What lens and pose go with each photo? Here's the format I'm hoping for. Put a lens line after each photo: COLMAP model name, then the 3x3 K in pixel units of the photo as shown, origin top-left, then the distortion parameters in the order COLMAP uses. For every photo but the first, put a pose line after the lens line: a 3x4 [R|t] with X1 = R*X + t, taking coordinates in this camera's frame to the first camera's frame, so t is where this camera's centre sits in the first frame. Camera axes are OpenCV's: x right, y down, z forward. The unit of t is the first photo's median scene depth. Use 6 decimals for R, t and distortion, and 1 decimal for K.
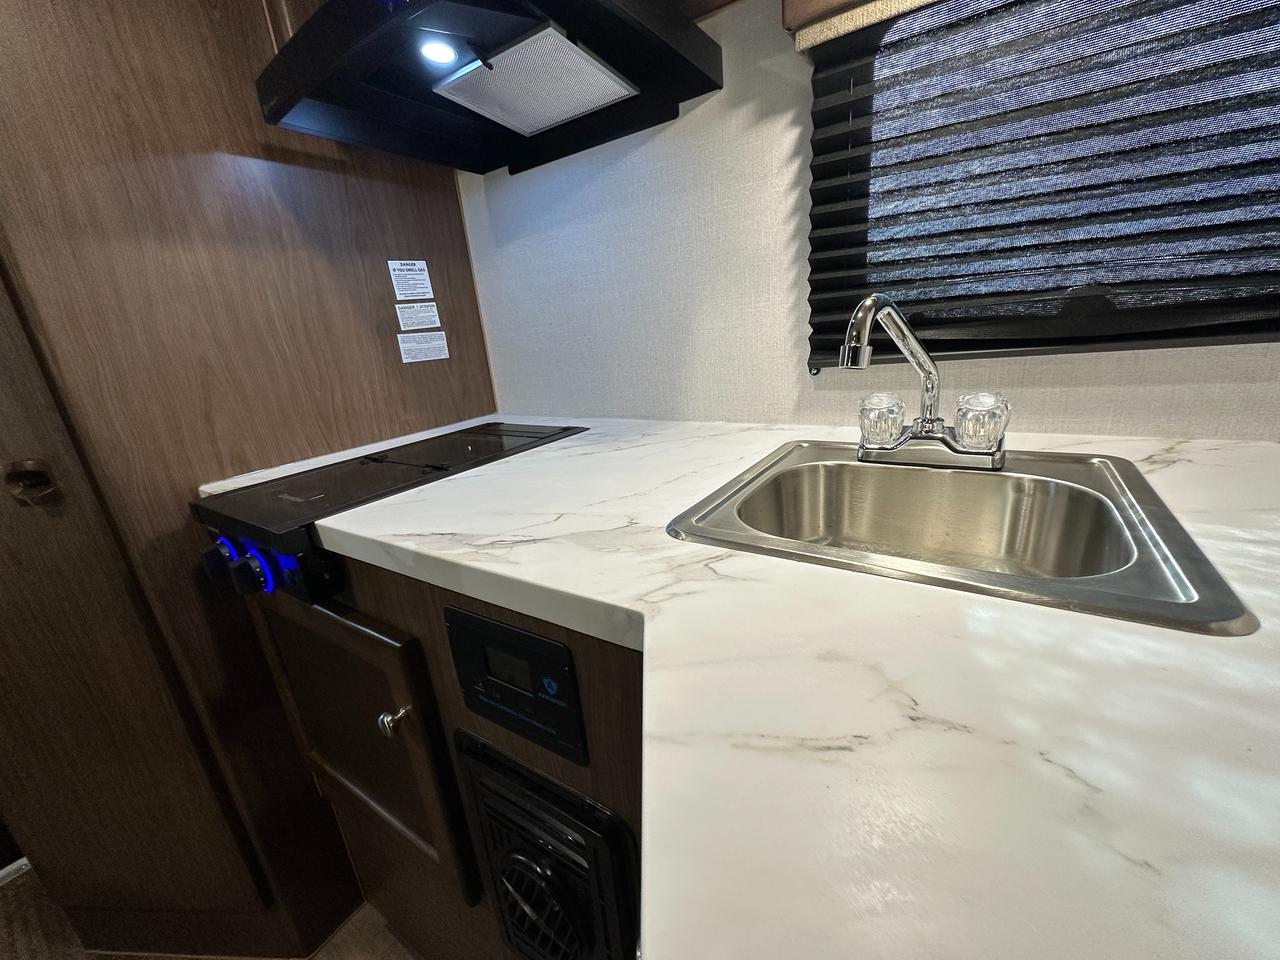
lens RADIAL K [[509.5, 0, 640.8], [0, 509.5, 481.9], [0, 0, 1]] dist [-0.002465, -0.000143]
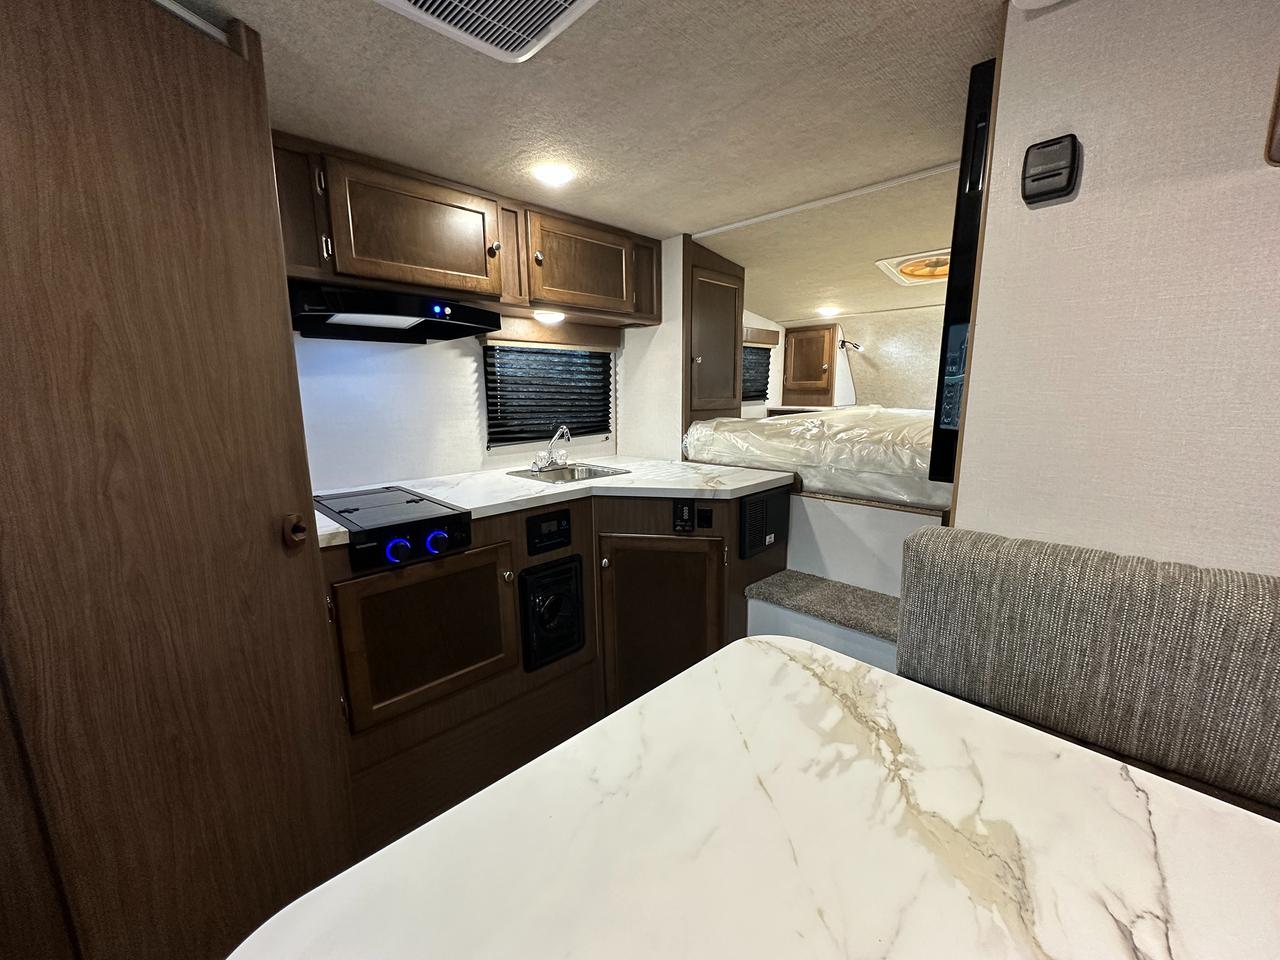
lens RADIAL K [[509.5, 0, 640.8], [0, 509.5, 481.9], [0, 0, 1]] dist [-0.002465, -0.000143]
pose [[0.207541, -0.085841, 0.974453, -2.081510], [0.281263, 0.959315, 0.024604, 0.097806], [-0.936919, 0.268971, 0.223241, -0.259164]]
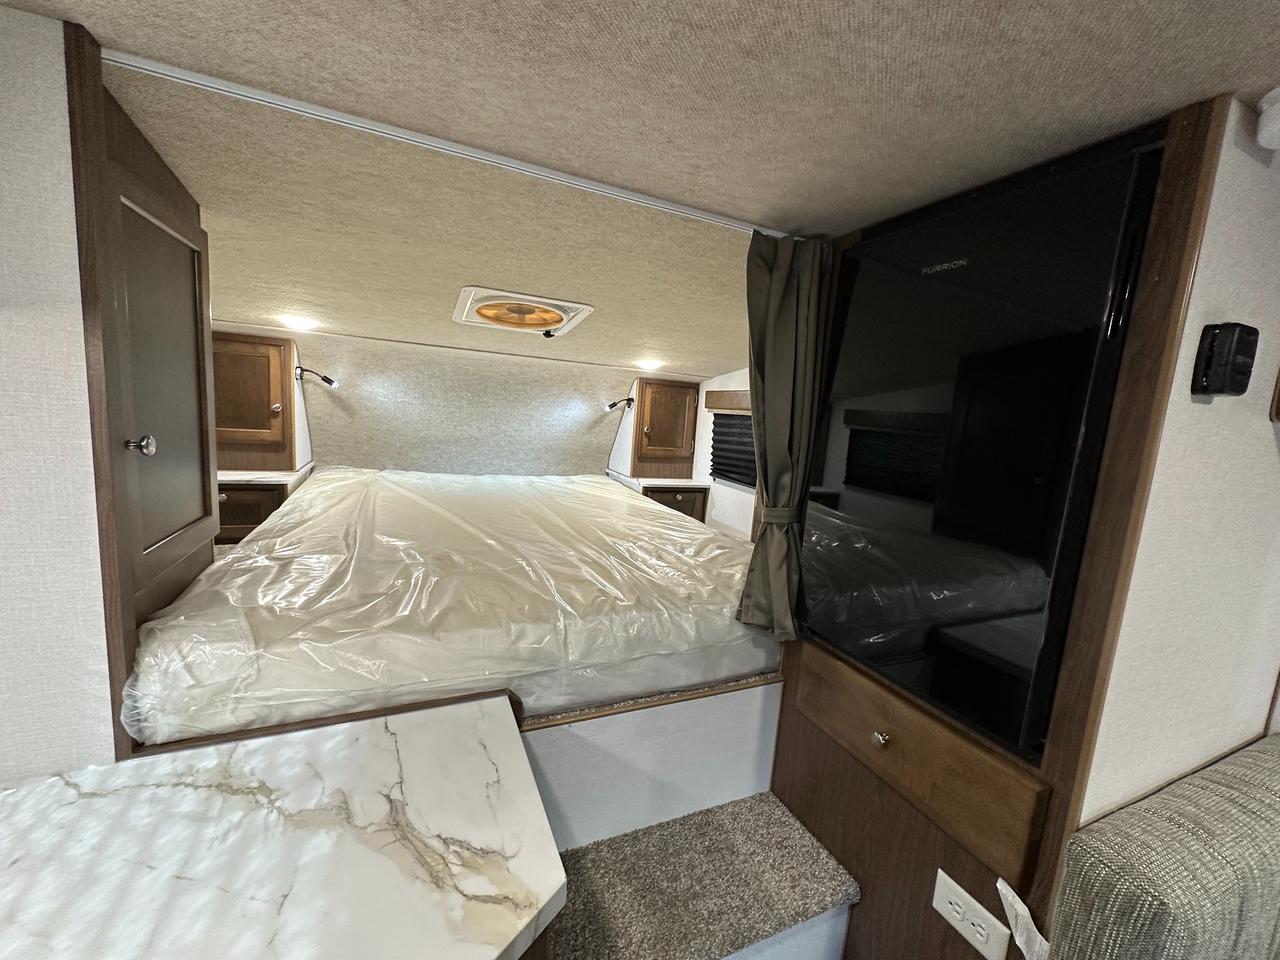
lens RADIAL K [[509.9, 0, 640.0], [0, 509.9, 480.0], [0, 0, 1]] dist [-0.000207, 0.000032]
pose [[-0.842441, -0.042655, 0.537098, -0.471999], [0.163517, 0.929603, 0.330303, -0.499976], [-0.513377, 0.366086, -0.776161, 0.180724]]
